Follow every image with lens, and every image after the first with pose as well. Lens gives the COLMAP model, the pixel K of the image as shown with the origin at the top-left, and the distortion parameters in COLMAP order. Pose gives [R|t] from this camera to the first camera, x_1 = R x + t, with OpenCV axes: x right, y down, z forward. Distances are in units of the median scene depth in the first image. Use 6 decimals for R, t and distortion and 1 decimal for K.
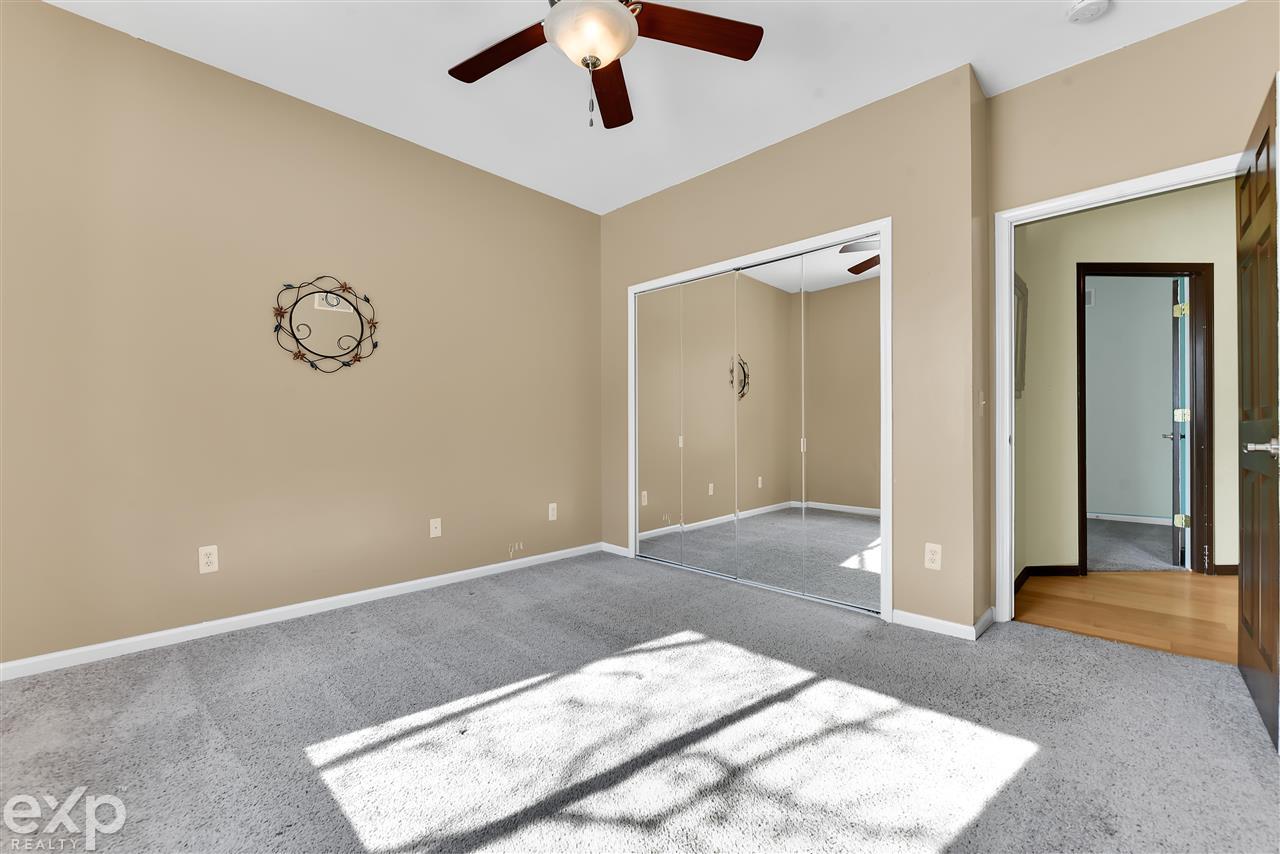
lens RADIAL K [[522.2, 0, 632.7], [0, 522.2, 426.0], [0, 0, 1]] dist [0.001621, -0.006170]
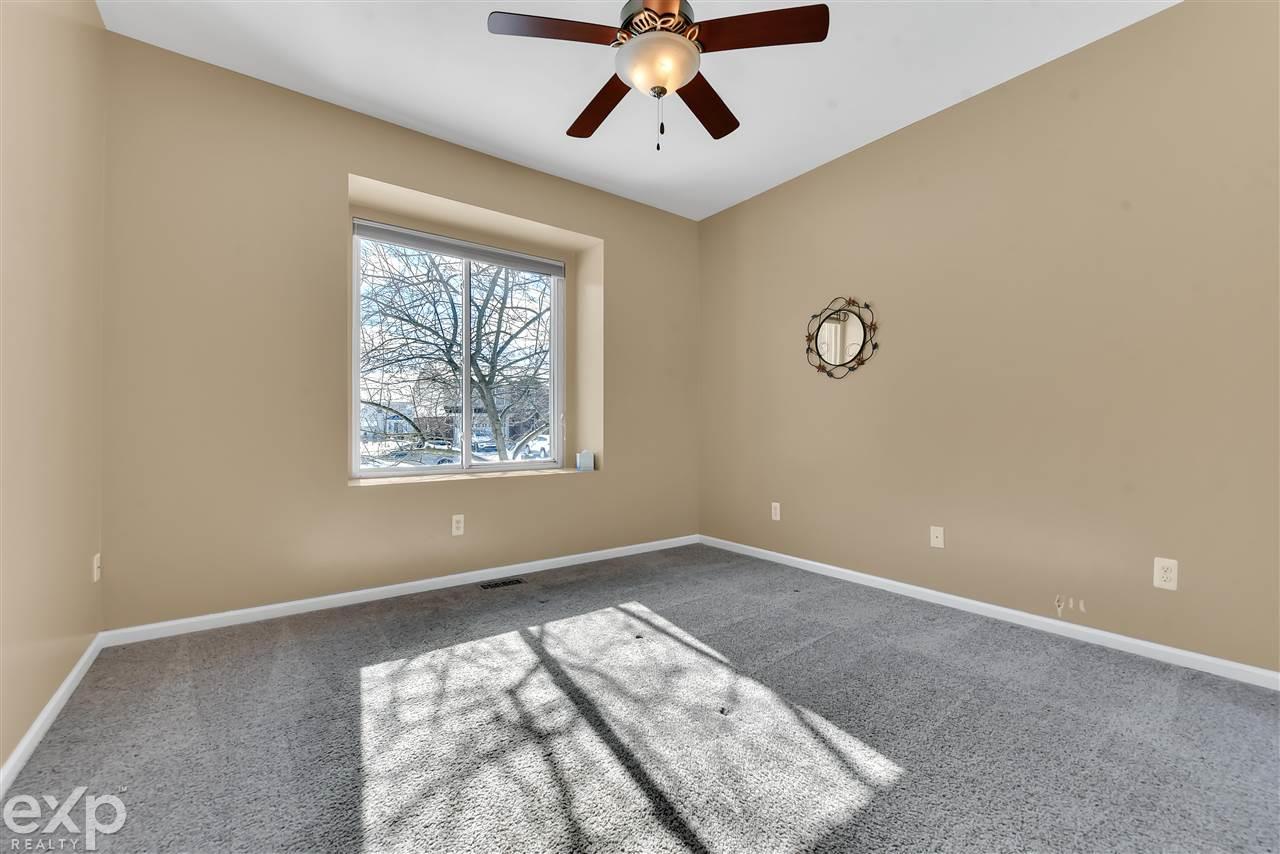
lens RADIAL K [[522.2, 0, 632.7], [0, 522.2, 426.0], [0, 0, 1]] dist [0.001621, -0.006170]
pose [[-0.157036, 0.000194, -0.987593, 0.755098], [0.008938, 0.999959, -0.001224, 0.003167], [0.987552, -0.009019, -0.157032, 0.821558]]
